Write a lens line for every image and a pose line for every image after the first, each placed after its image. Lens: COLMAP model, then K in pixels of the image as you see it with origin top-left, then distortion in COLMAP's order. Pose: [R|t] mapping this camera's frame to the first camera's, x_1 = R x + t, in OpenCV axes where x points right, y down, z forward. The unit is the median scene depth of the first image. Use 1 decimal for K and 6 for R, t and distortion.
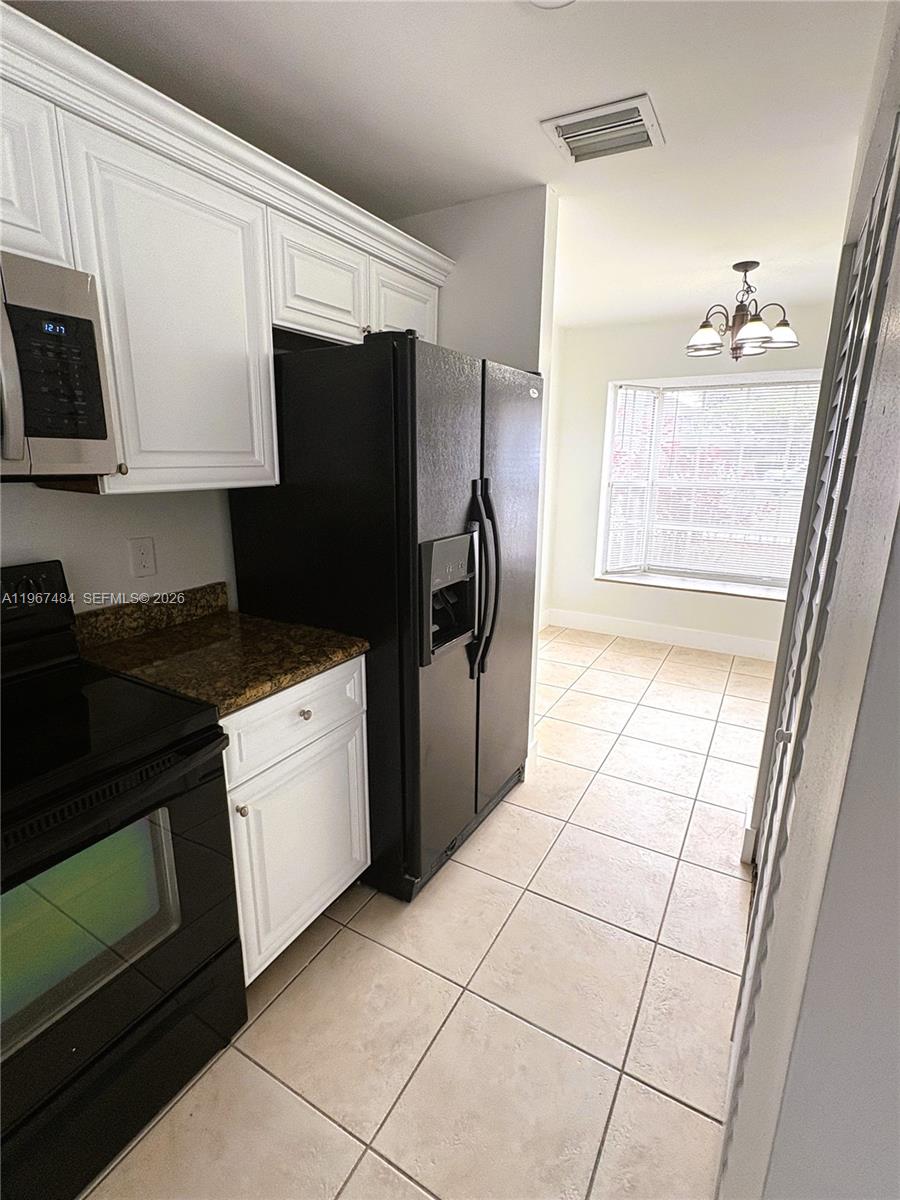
lens RADIAL K [[572.5, 0, 450.0], [0, 572.5, 600.0], [0, 0, 1]] dist [0.000187, -0.000042]
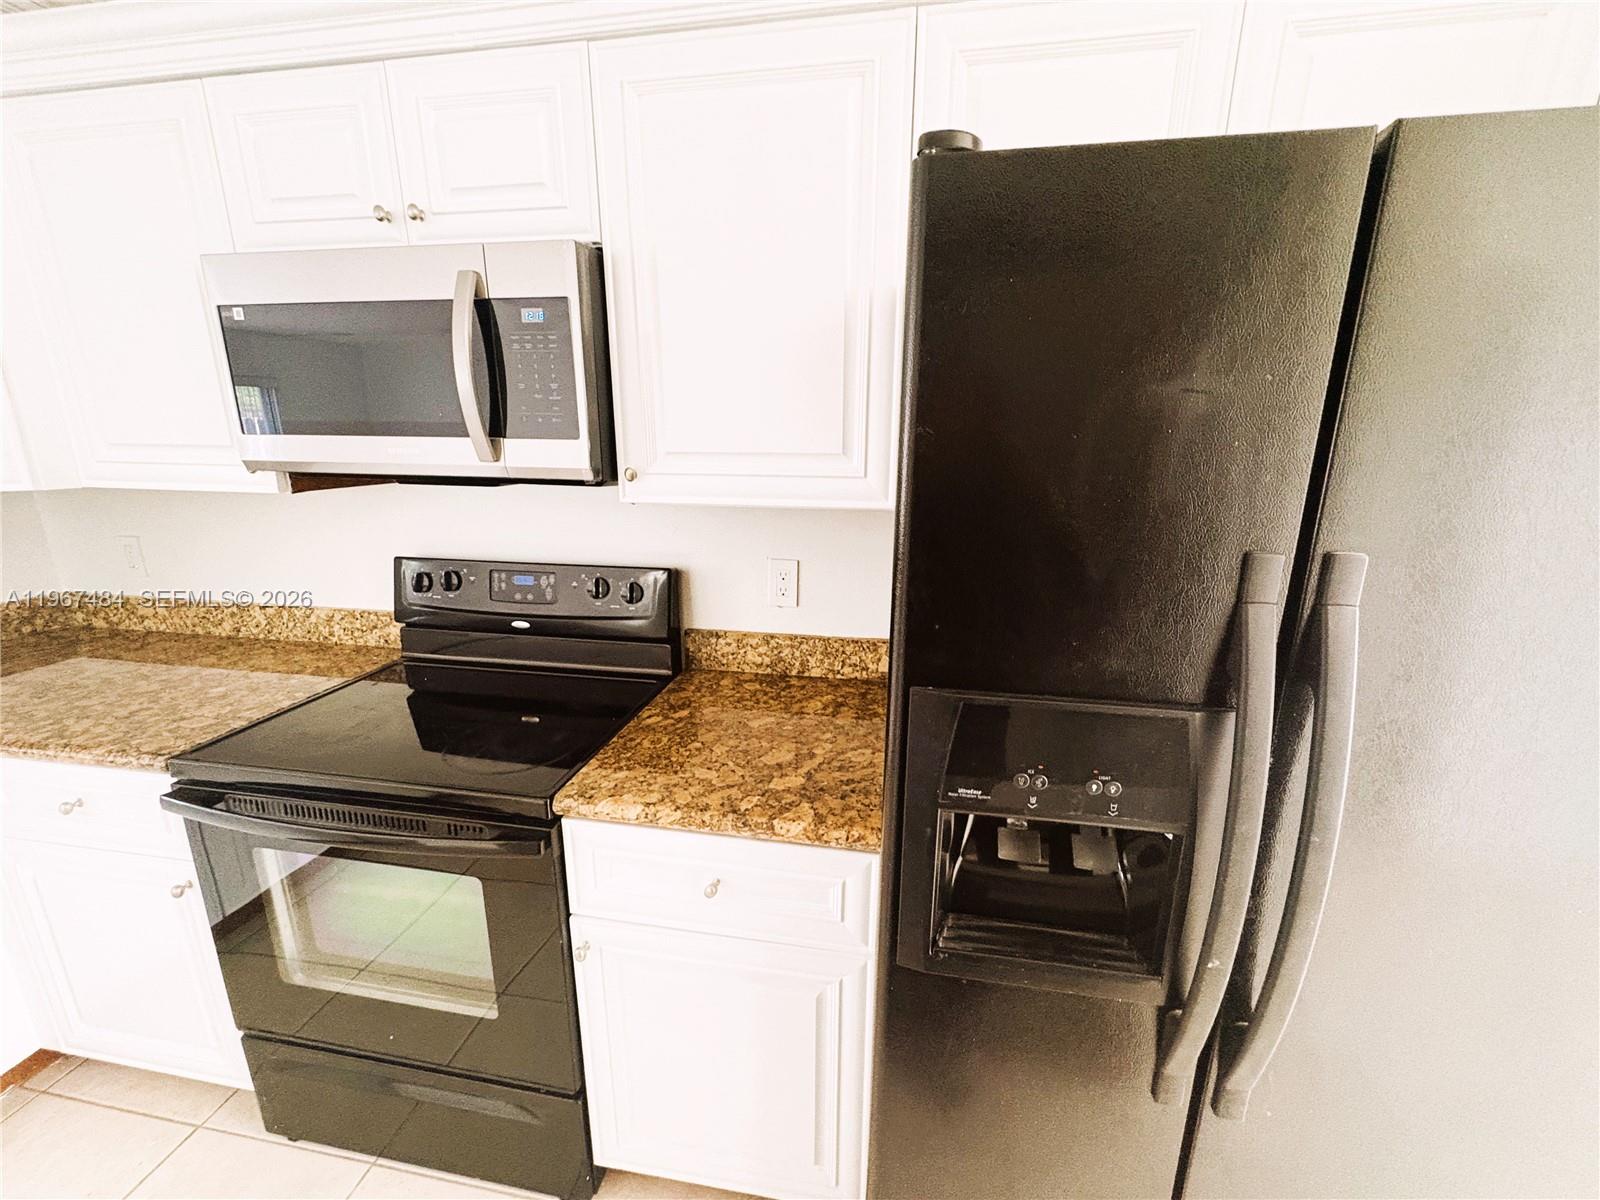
lens RADIAL K [[642.7, 0, 800.0], [0, 642.7, 600.0], [0, 0, 1]] dist [0.001068, 0.000136]
pose [[0.347551, 0.220881, -0.911274, 0.261019], [-0.233738, 0.961587, 0.143931, -0.166908], [0.908061, 0.162976, 0.385829, 0.609948]]
